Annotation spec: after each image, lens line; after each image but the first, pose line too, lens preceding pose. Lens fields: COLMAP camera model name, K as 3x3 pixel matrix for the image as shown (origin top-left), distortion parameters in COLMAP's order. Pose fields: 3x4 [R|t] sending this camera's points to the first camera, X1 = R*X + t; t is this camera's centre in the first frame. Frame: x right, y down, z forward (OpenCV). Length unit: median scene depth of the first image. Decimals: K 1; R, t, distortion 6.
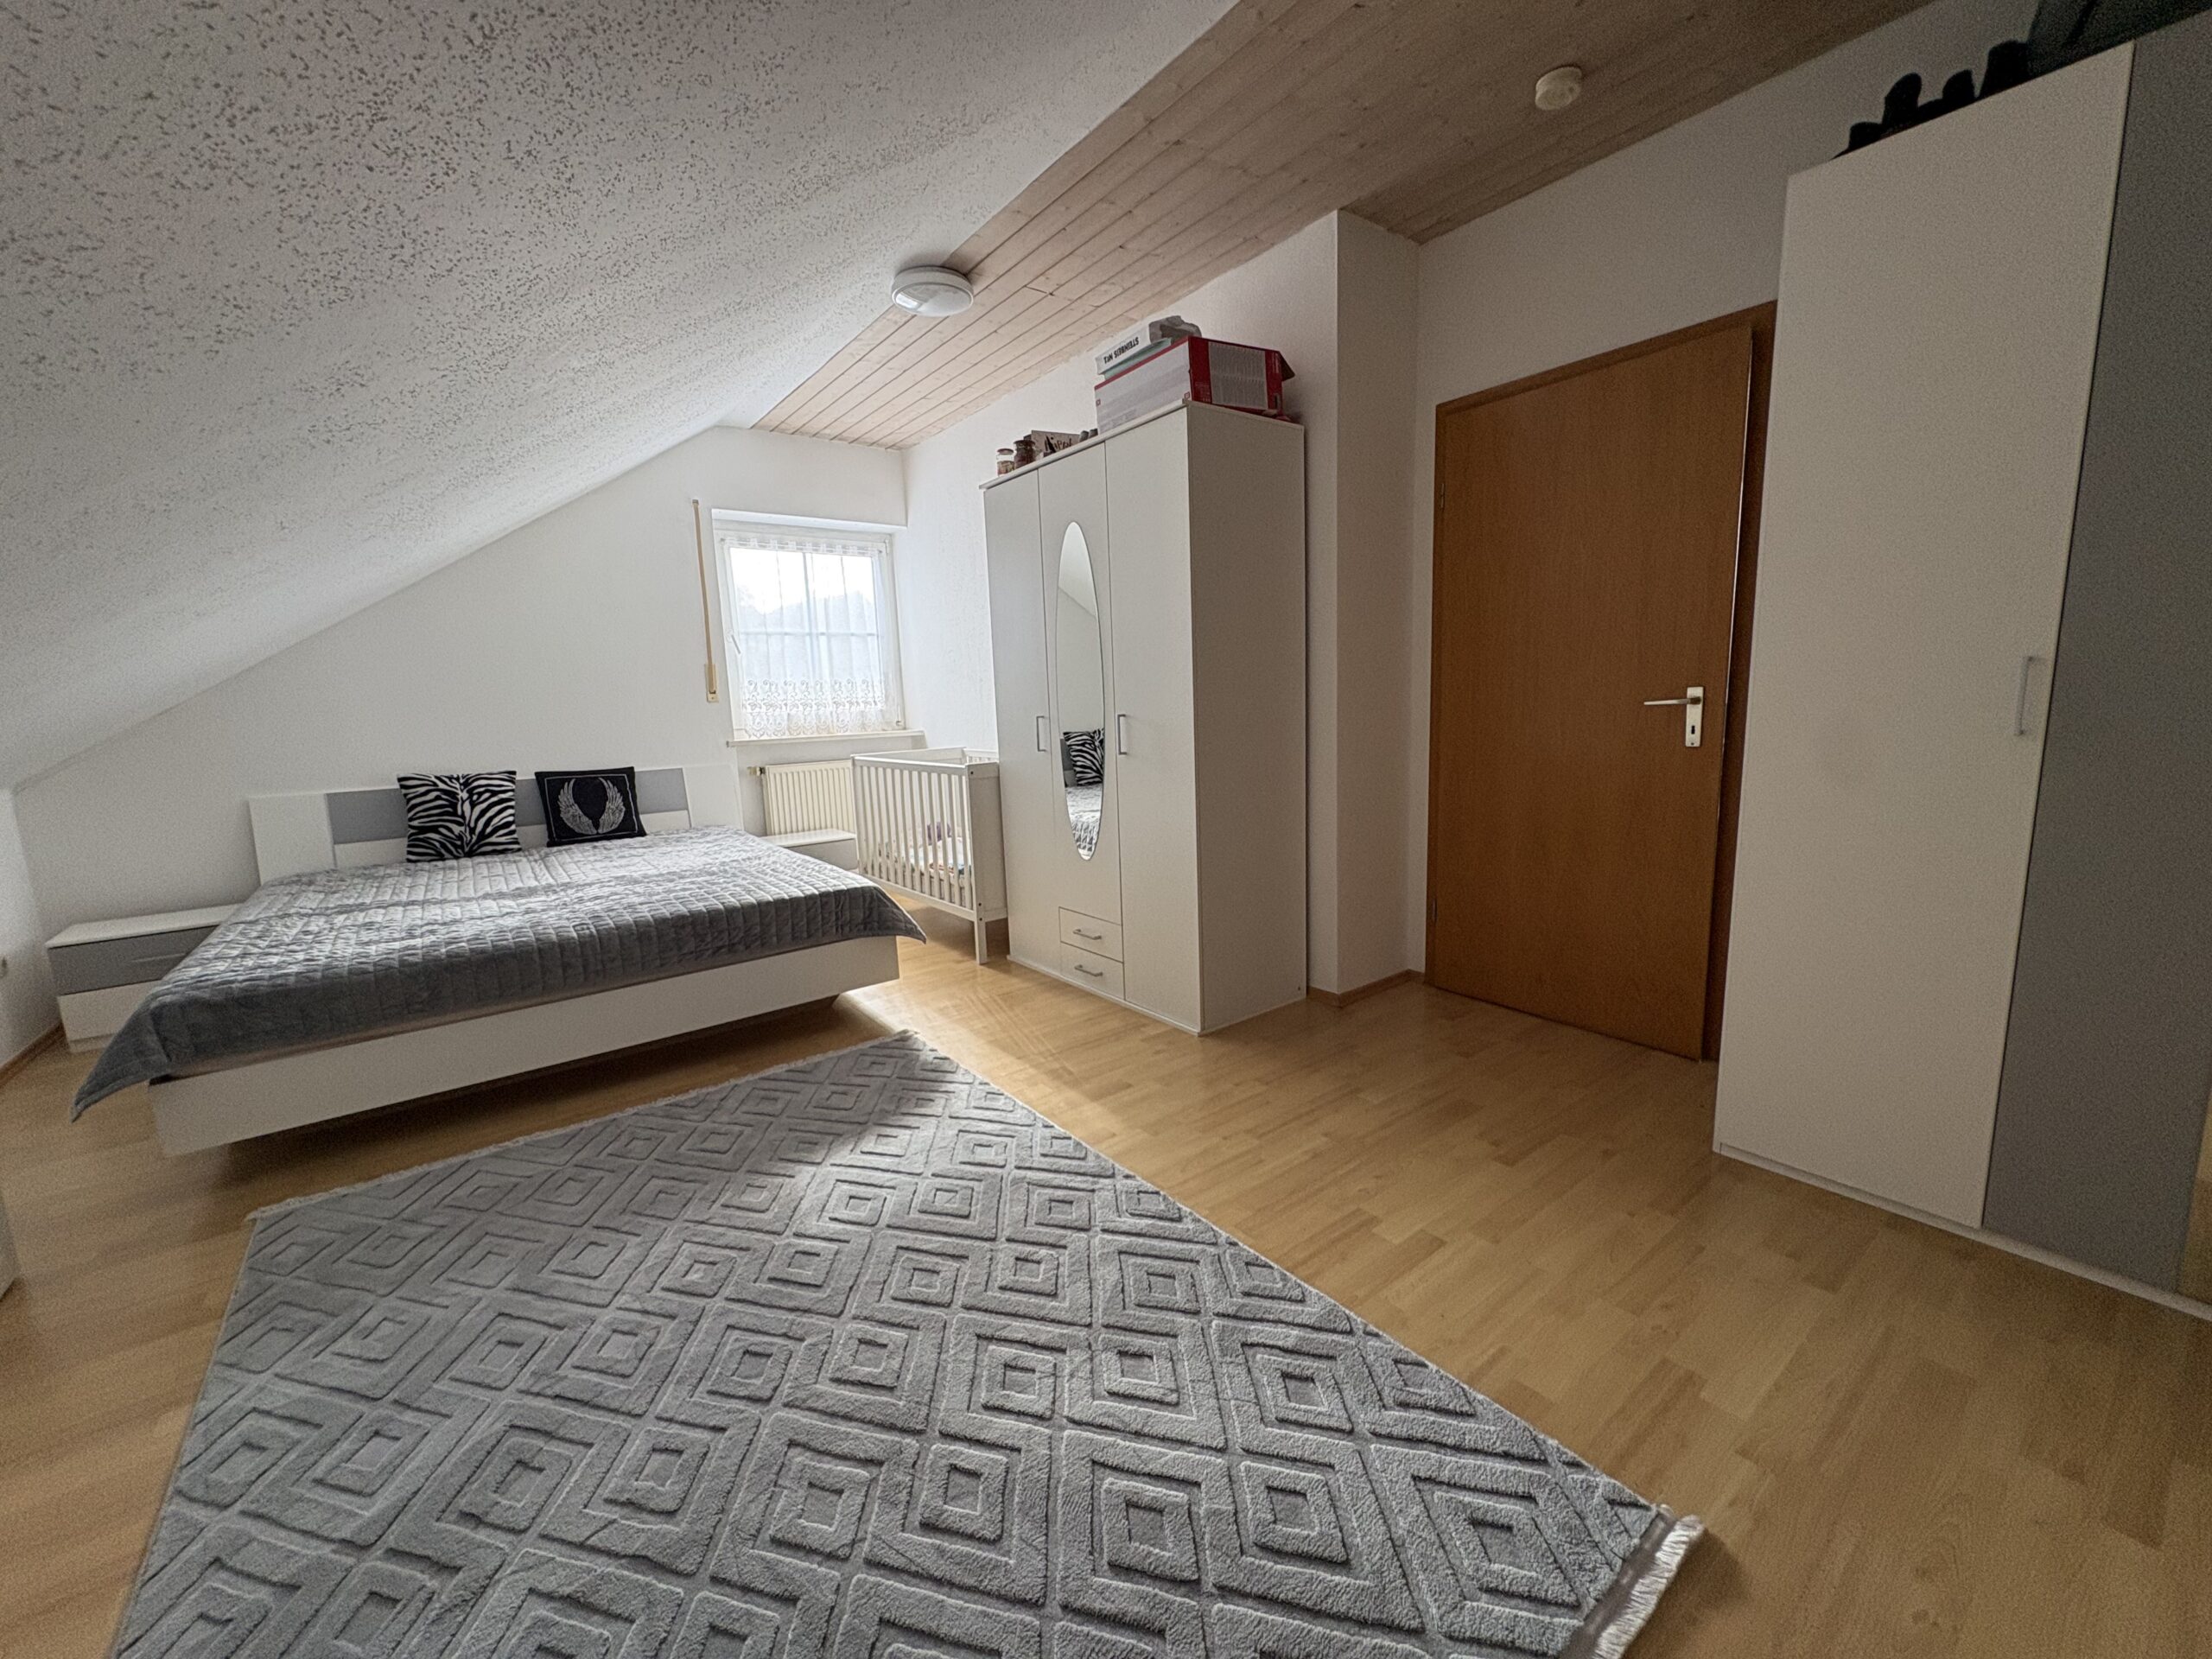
lens RADIAL K [[876.5, 0, 1102.3], [0, 876.5, 836.2], [0, 0, 1]] dist [0.001191, 0.000478]
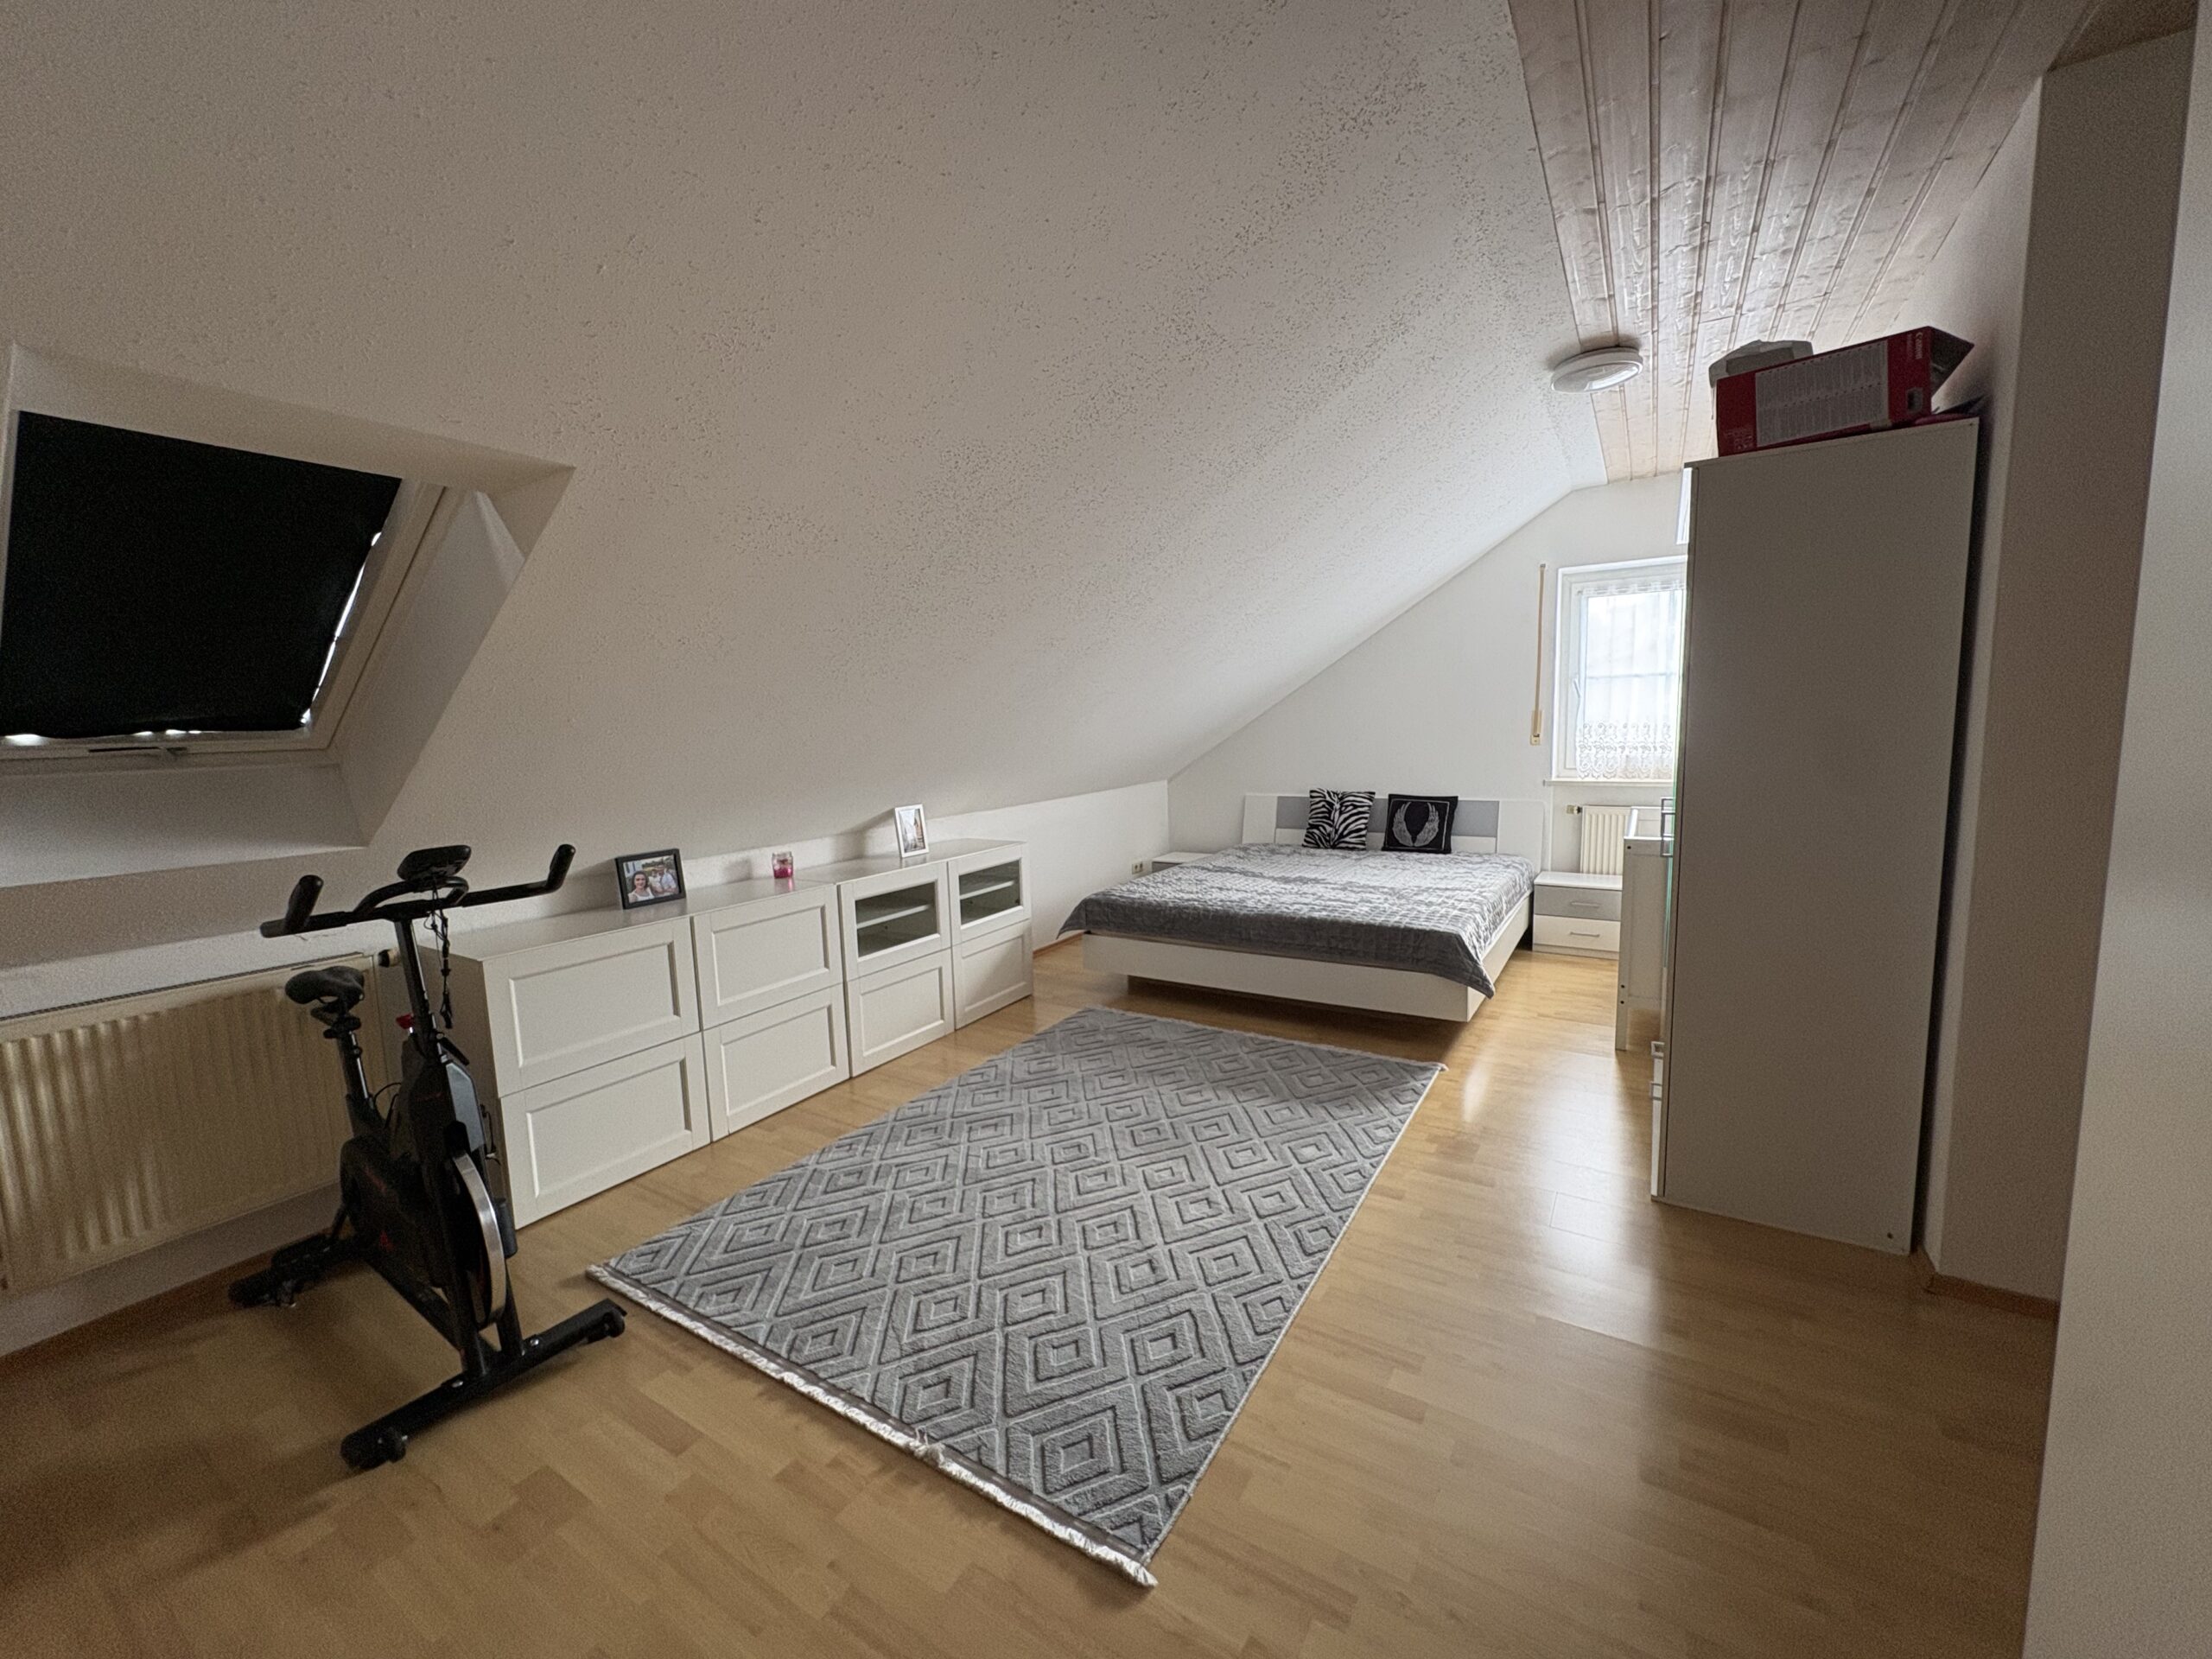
lens RADIAL K [[876.5, 0, 1109.3], [0, 876.5, 832.3], [0, 0, 1]] dist [0.001191, 0.000478]
pose [[0.355170, 0.141239, -0.924070, 0.476381], [-0.131678, 0.986223, 0.100128, -0.099263], [0.925481, 0.086117, 0.368875, 0.123755]]
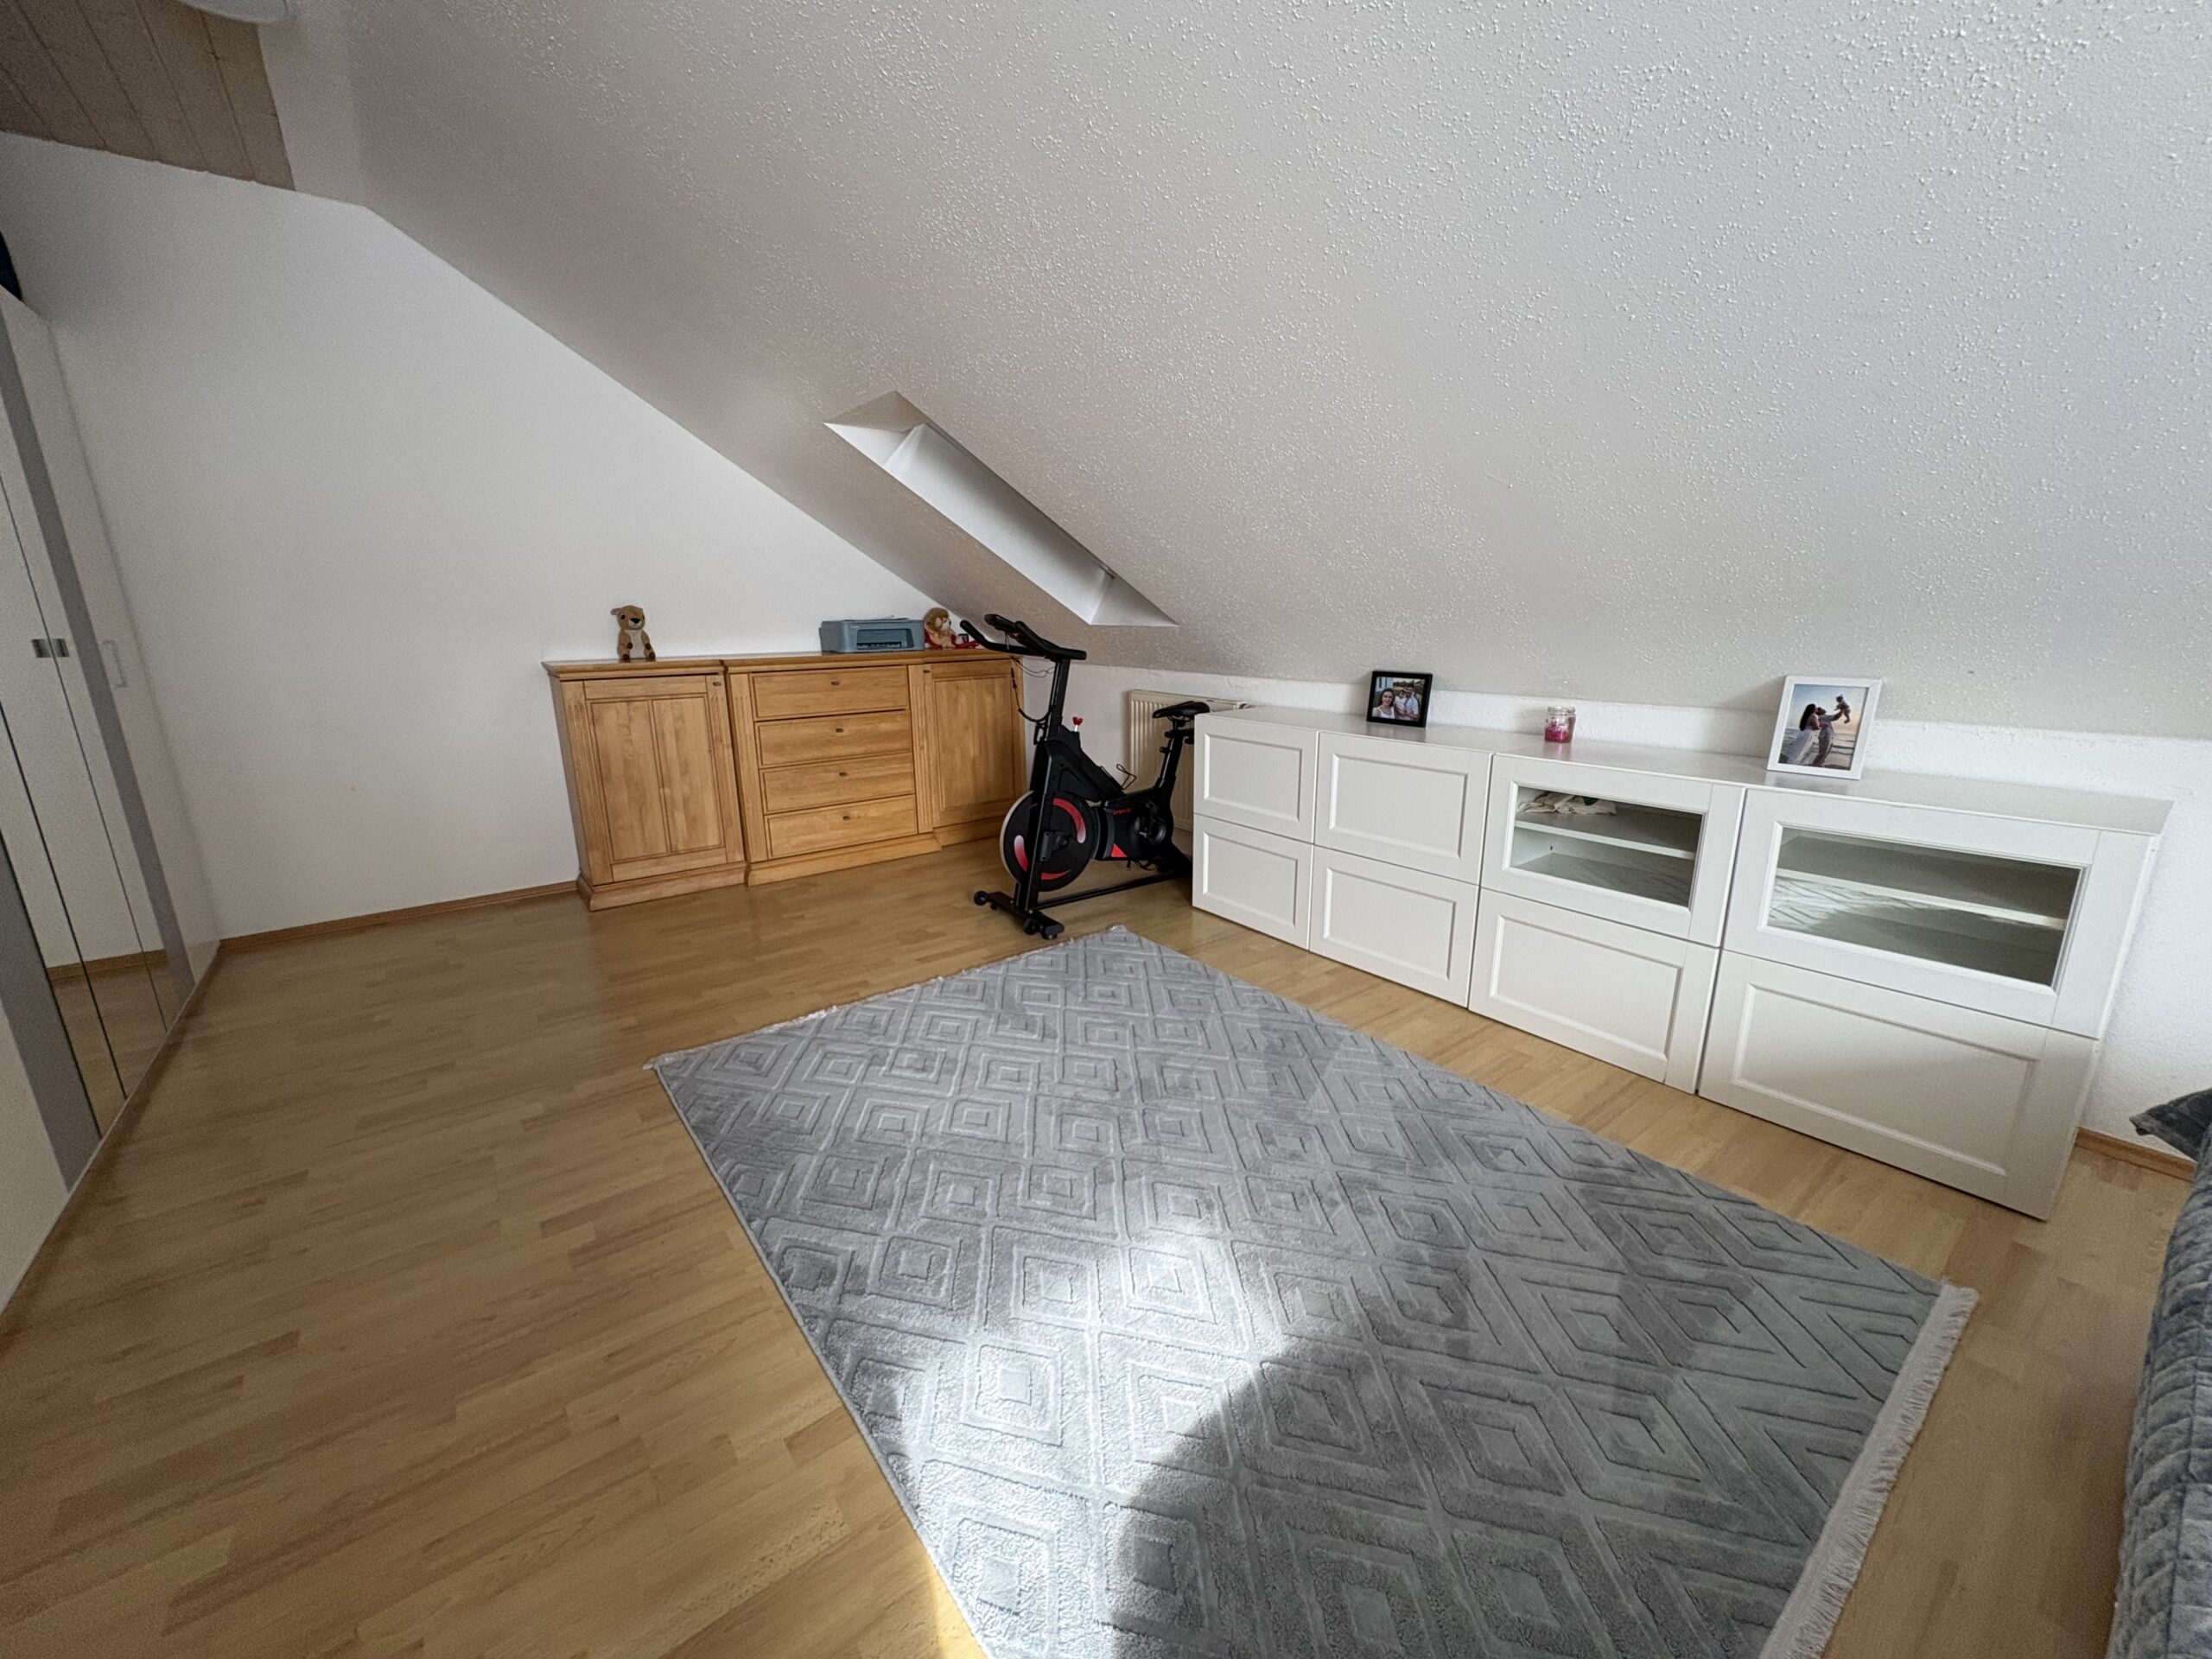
lens RADIAL K [[876.5, 0, 1114.5], [0, 876.5, 816.4], [0, 0, 1]] dist [0.001191, 0.000478]
pose [[-0.998481, 0.054817, 0.005586, -0.133226], [0.052729, 0.921133, 0.385660, -0.141534], [0.015996, 0.385369, -0.922624, 0.783628]]
